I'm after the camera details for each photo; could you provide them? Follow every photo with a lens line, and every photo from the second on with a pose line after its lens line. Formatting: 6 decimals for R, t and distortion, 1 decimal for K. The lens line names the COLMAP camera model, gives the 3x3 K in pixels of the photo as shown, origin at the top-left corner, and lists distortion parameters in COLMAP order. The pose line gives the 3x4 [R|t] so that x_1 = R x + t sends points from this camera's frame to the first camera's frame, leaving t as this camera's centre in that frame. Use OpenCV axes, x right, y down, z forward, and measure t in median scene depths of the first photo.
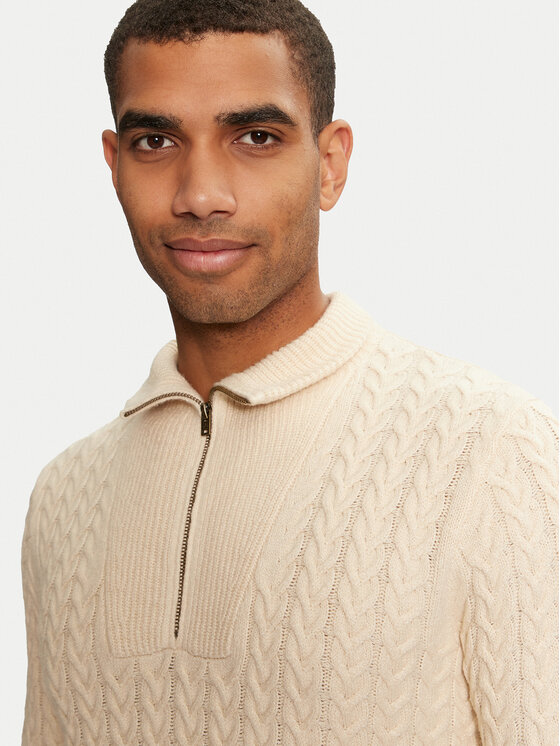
lens RADIAL K [[1052.9, 0, 278.1], [0, 1052.9, 375.7], [0, 0, 1]] dist [-0.075912, 0.000000]
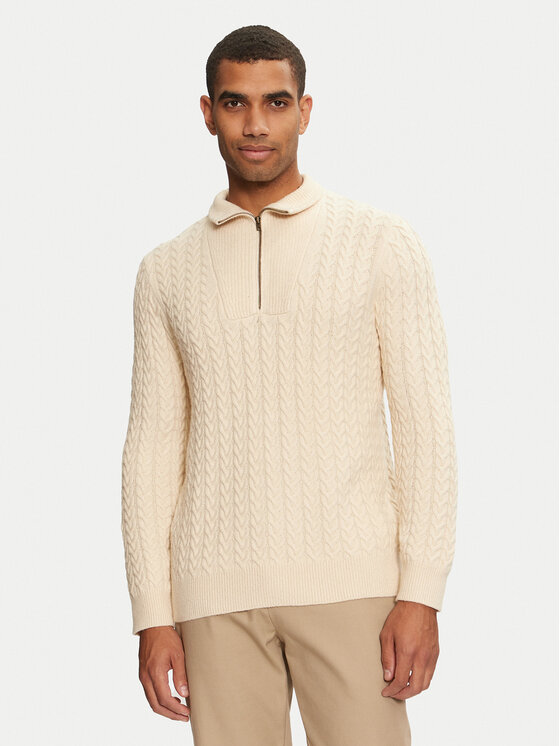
lens RADIAL K [[1052.9, 0, 280.6], [0, 1052.9, 375.1], [0, 0, 1]] dist [-0.075912, 0.000000]
pose [[0.991313, -0.007962, 0.131286, -0.331305], [-0.002007, 0.997134, 0.075627, 0.210809], [-0.131512, -0.075233, 0.988456, -1.412797]]
